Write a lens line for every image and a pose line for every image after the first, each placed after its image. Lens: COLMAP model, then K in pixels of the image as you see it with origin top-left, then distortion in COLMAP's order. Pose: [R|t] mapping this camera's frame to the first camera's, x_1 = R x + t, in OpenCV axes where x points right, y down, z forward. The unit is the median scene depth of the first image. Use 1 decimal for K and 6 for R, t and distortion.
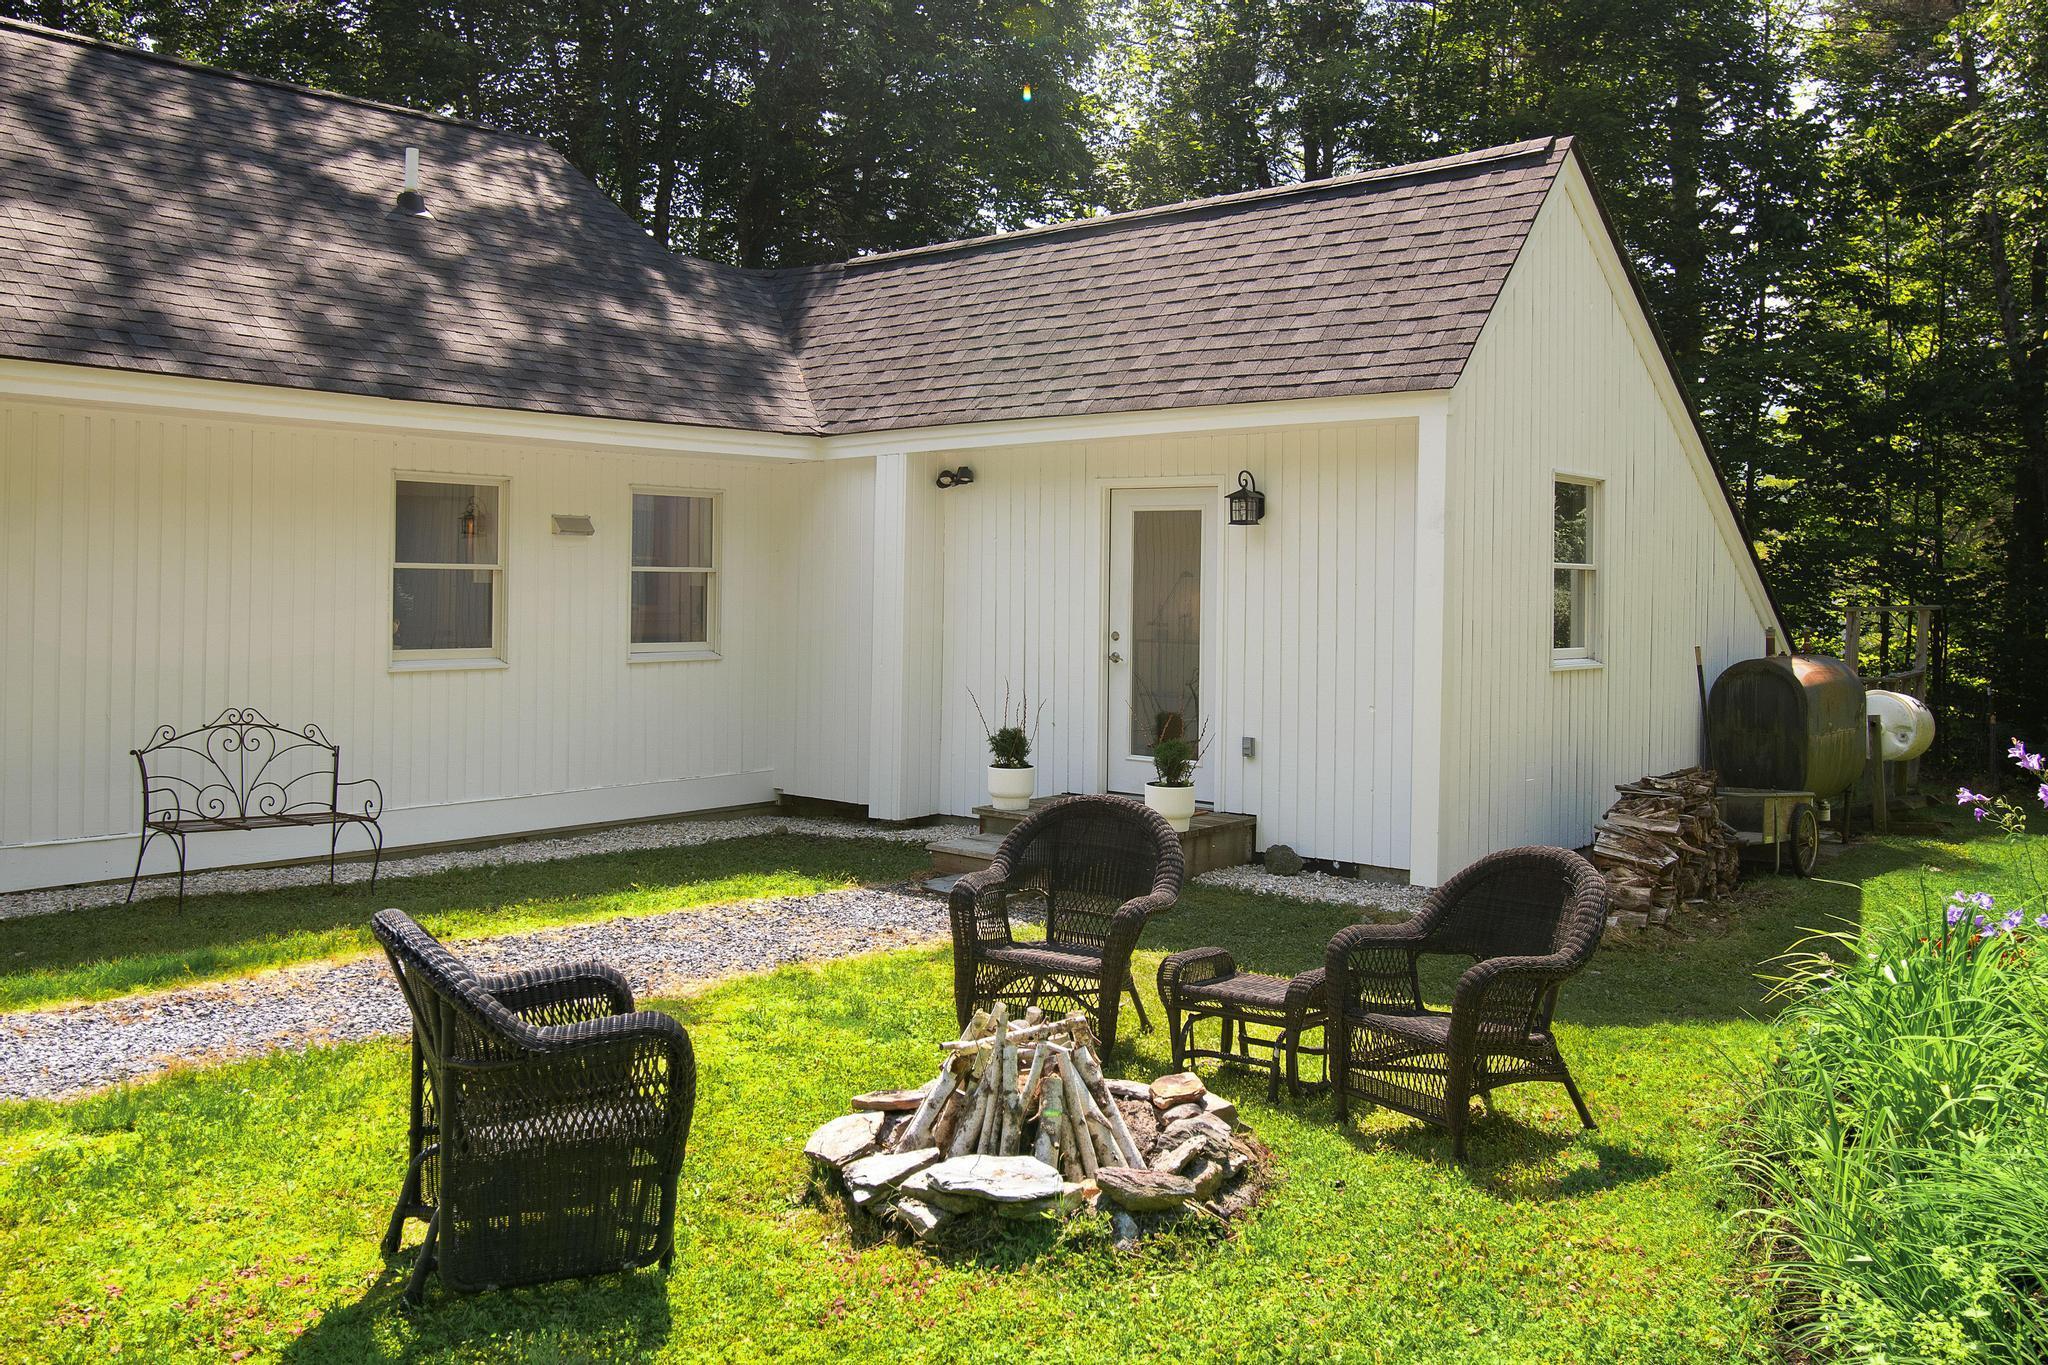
lens RADIAL K [[1728.6, 0, 1026.0], [0, 1728.6, 686.2], [0, 0, 1]] dist [0.013546, 0.009066]
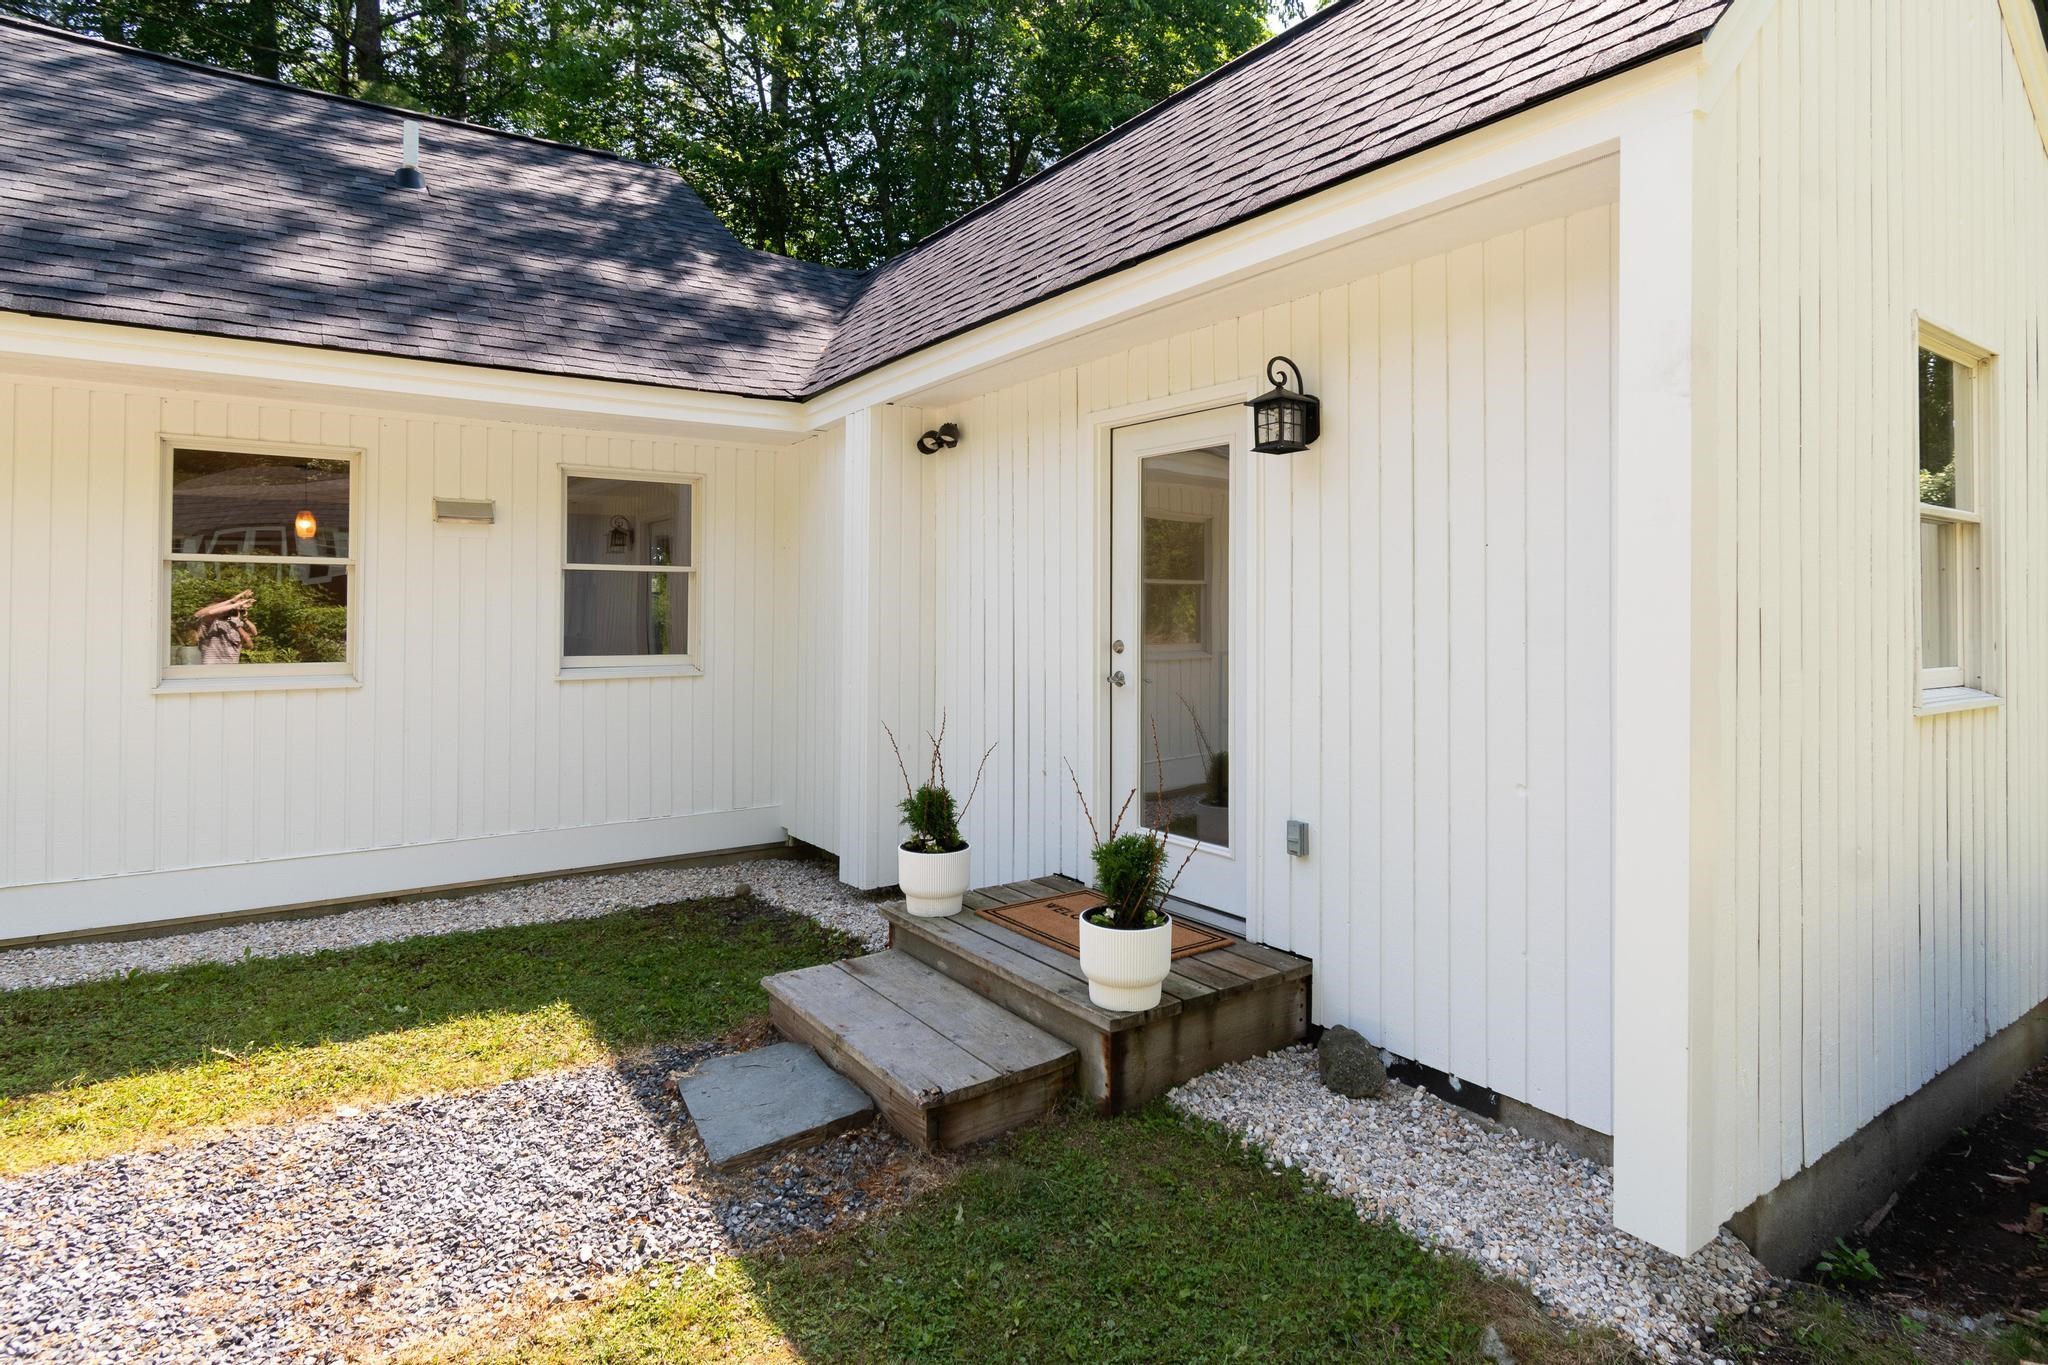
lens RADIAL K [[1083.6, 0, 1043.7], [0, 1083.6, 628.0], [0, 0, 1]] dist [0.014269, 0.001549]
pose [[0.968911, -0.005358, -0.247352, 0.132432], [-0.006772, 0.998817, -0.048163, -0.016216], [0.247318, 0.048340, 0.967728, 0.606115]]
